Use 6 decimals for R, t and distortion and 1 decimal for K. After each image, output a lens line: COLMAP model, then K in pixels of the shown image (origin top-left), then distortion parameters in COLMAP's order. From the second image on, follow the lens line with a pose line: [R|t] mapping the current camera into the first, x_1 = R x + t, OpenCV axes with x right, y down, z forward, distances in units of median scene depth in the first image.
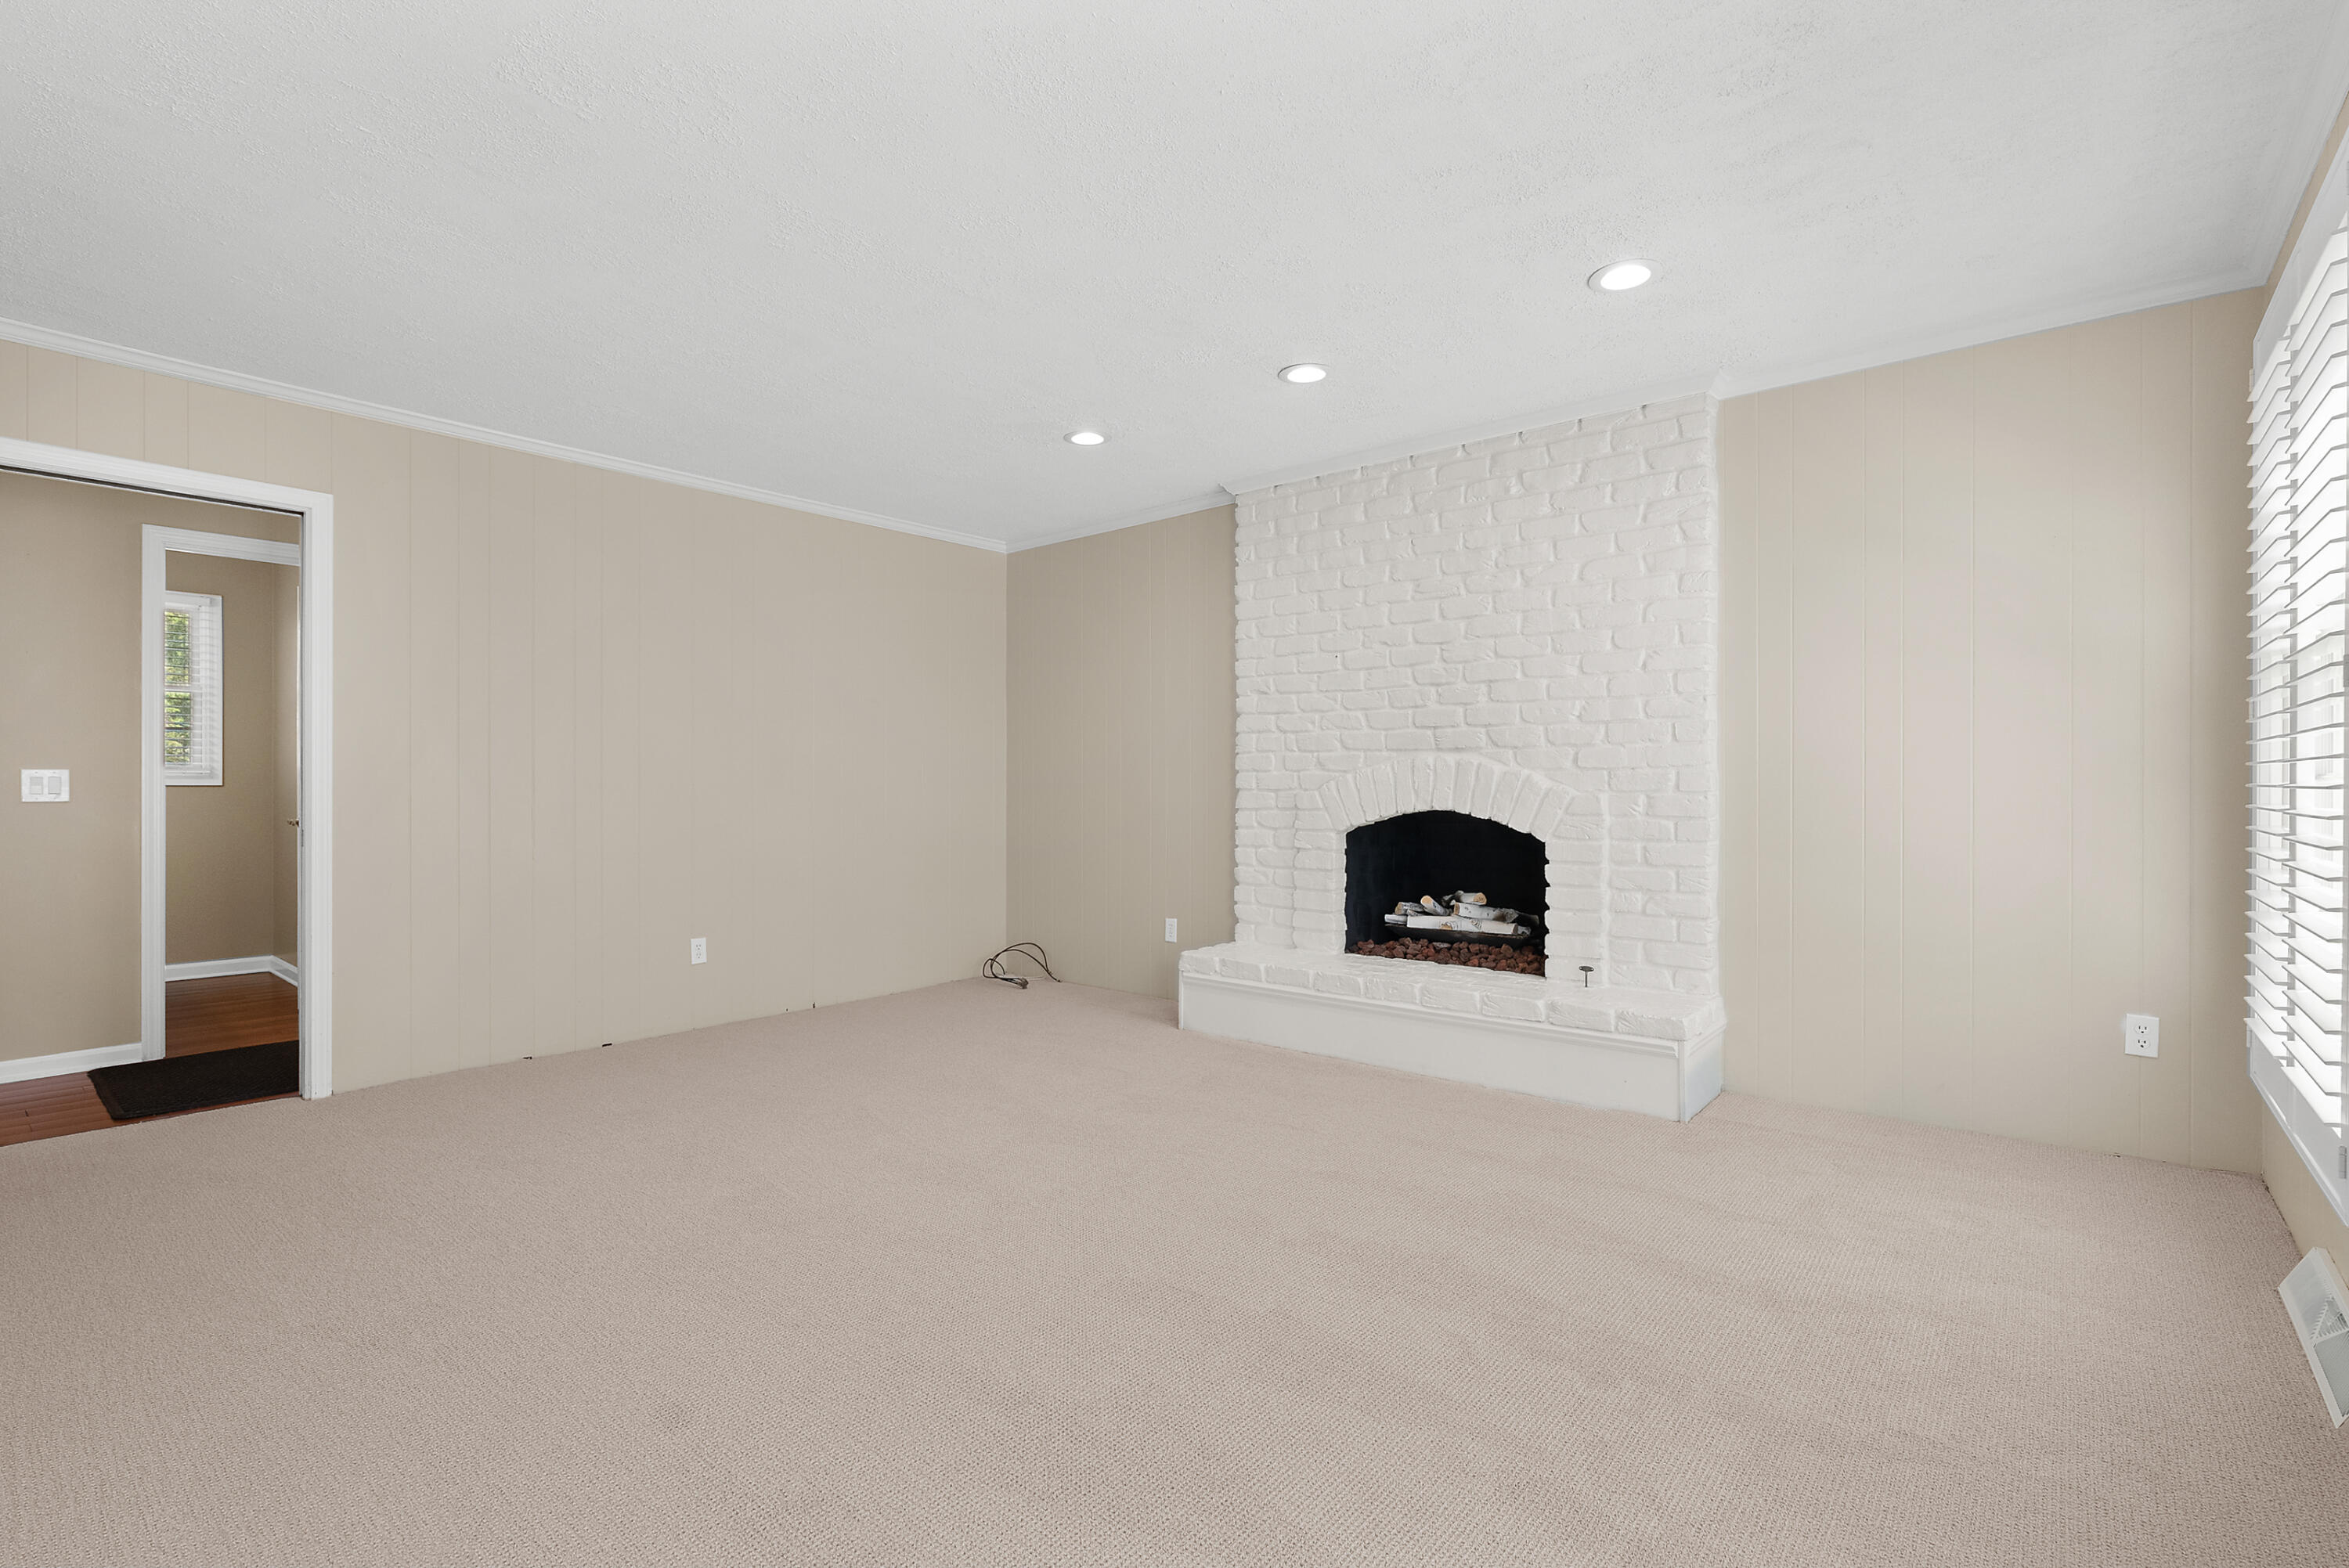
lens RADIAL K [[1064.8, 0, 1174.5], [0, 1064.8, 784.0], [0, 0, 1]] dist [-0.006920, -0.000245]
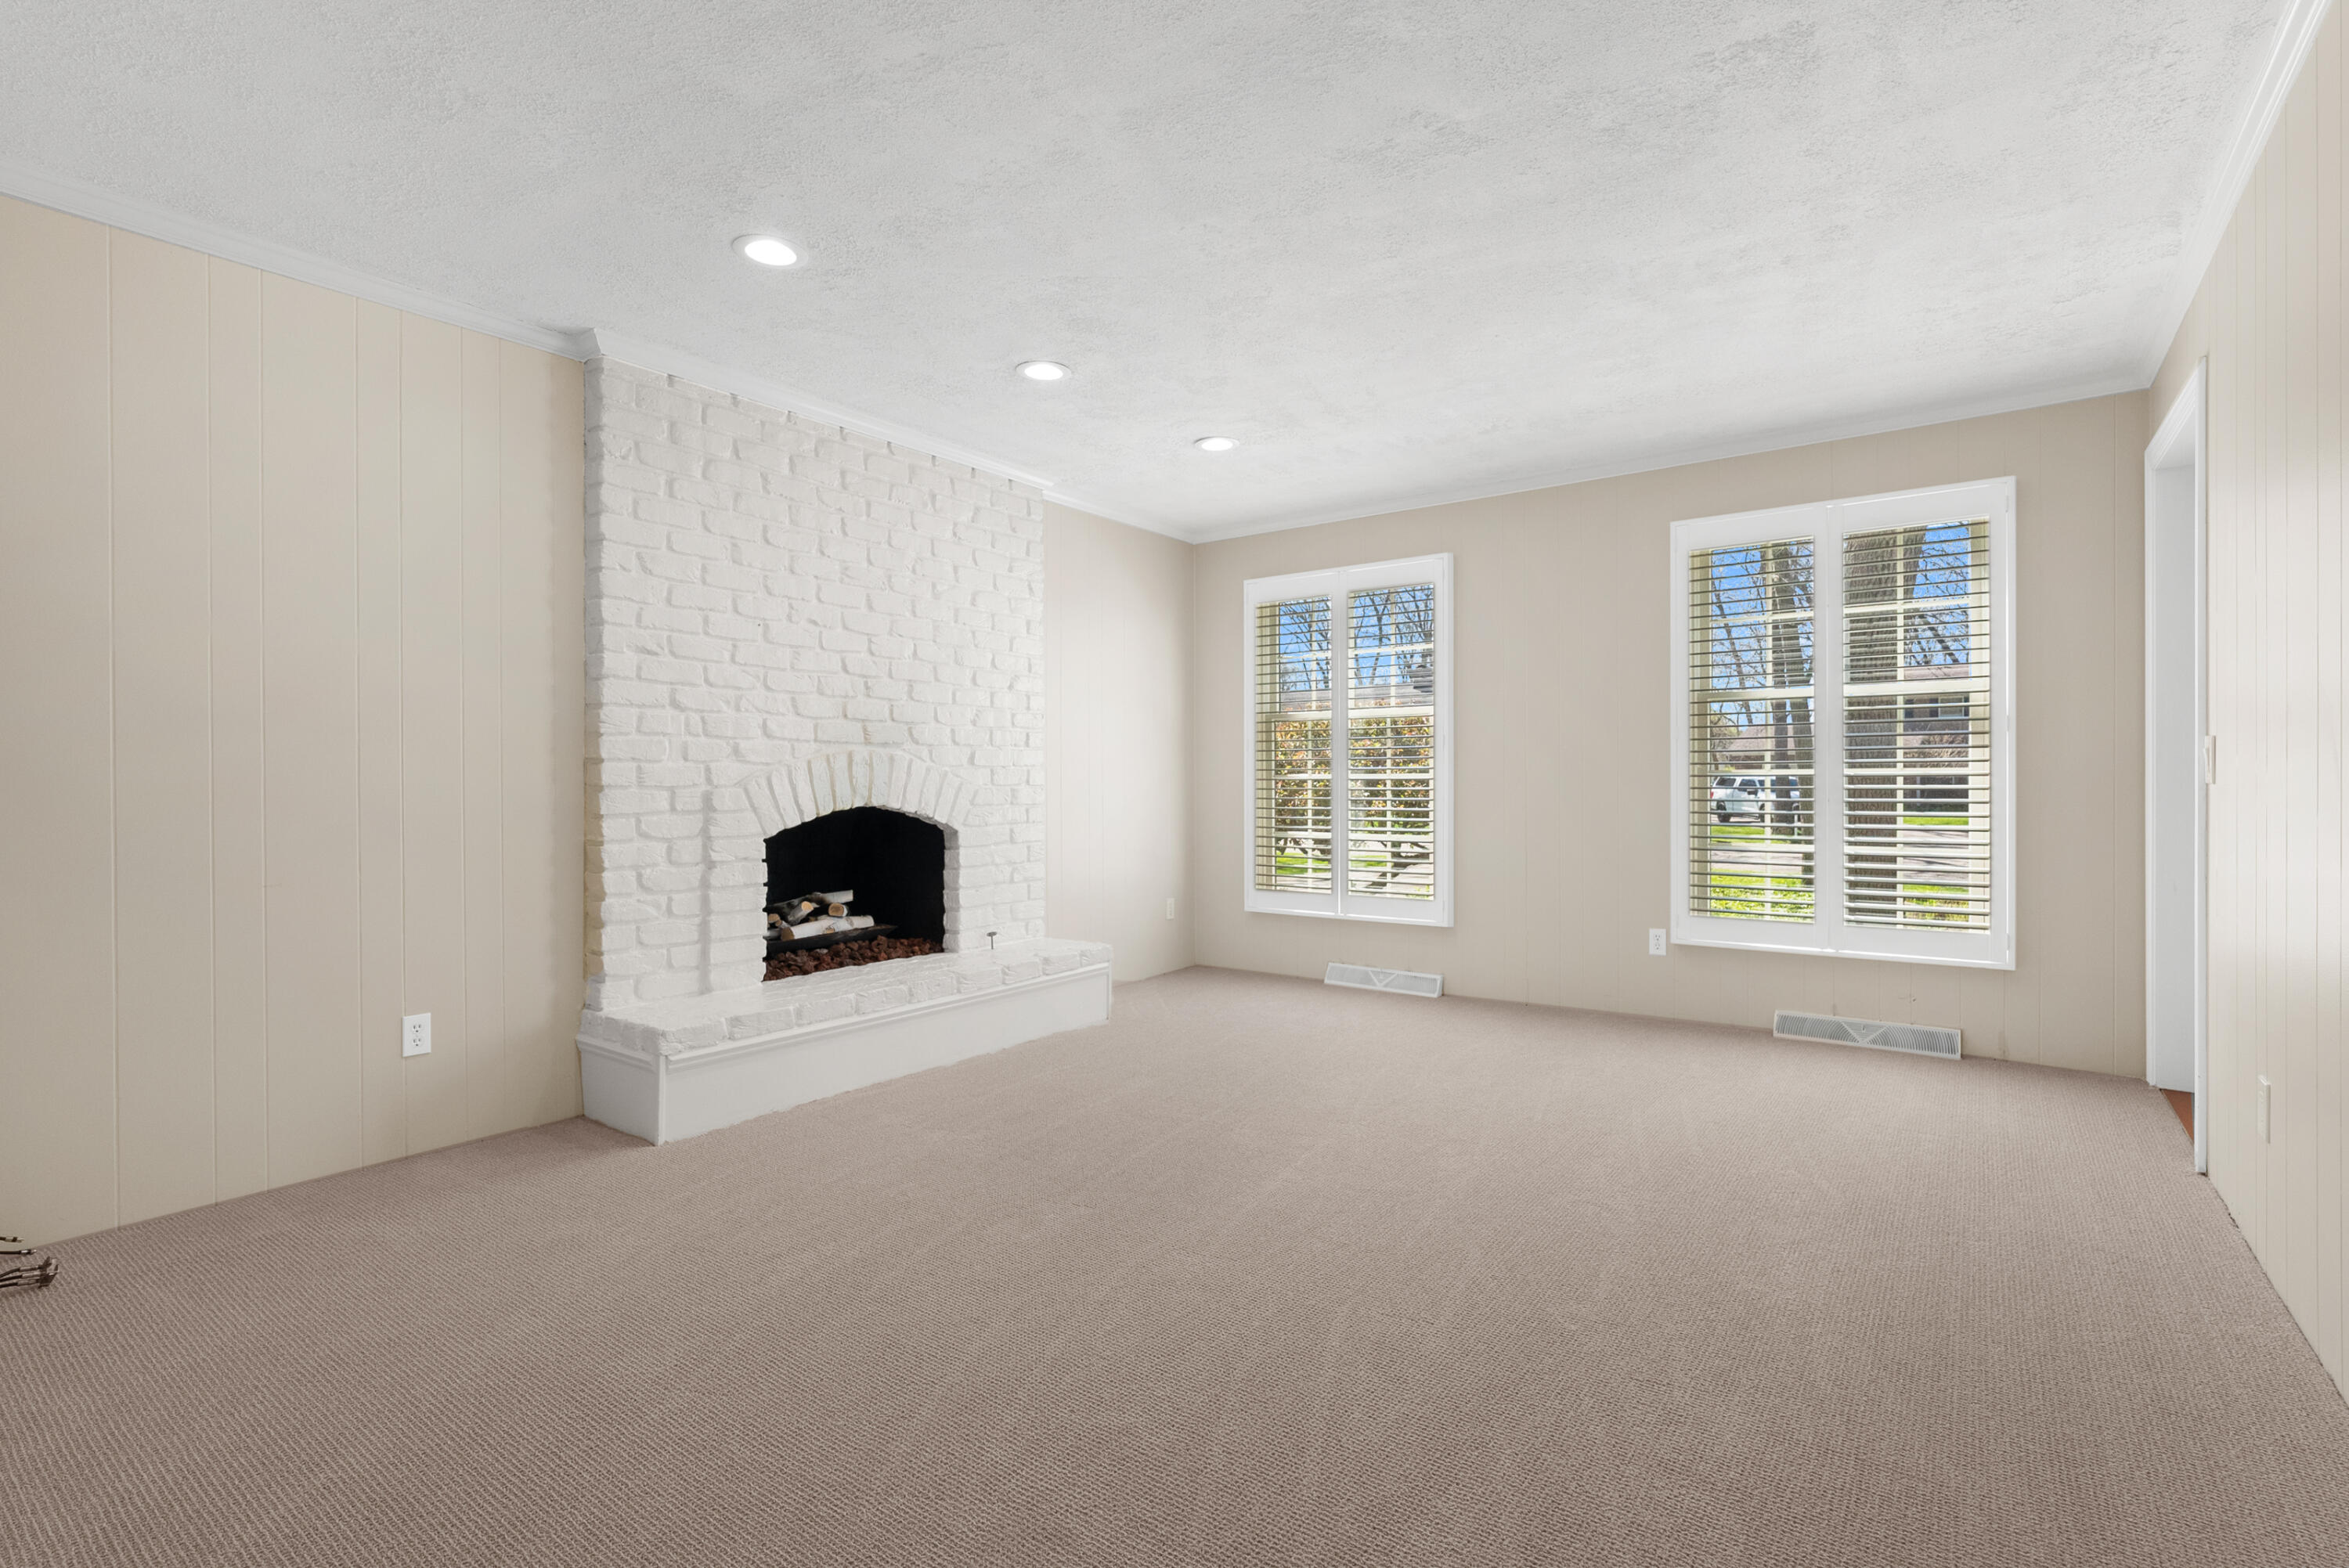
lens RADIAL K [[1064.8, 0, 1174.5], [0, 1064.8, 784.0], [0, 0, 1]] dist [-0.006920, -0.000245]
pose [[-0.054793, 0.002009, 0.998496, -0.693323], [0.005744, 0.999982, -0.001696, 0.007204], [-0.998481, 0.005643, -0.054804, 0.728535]]
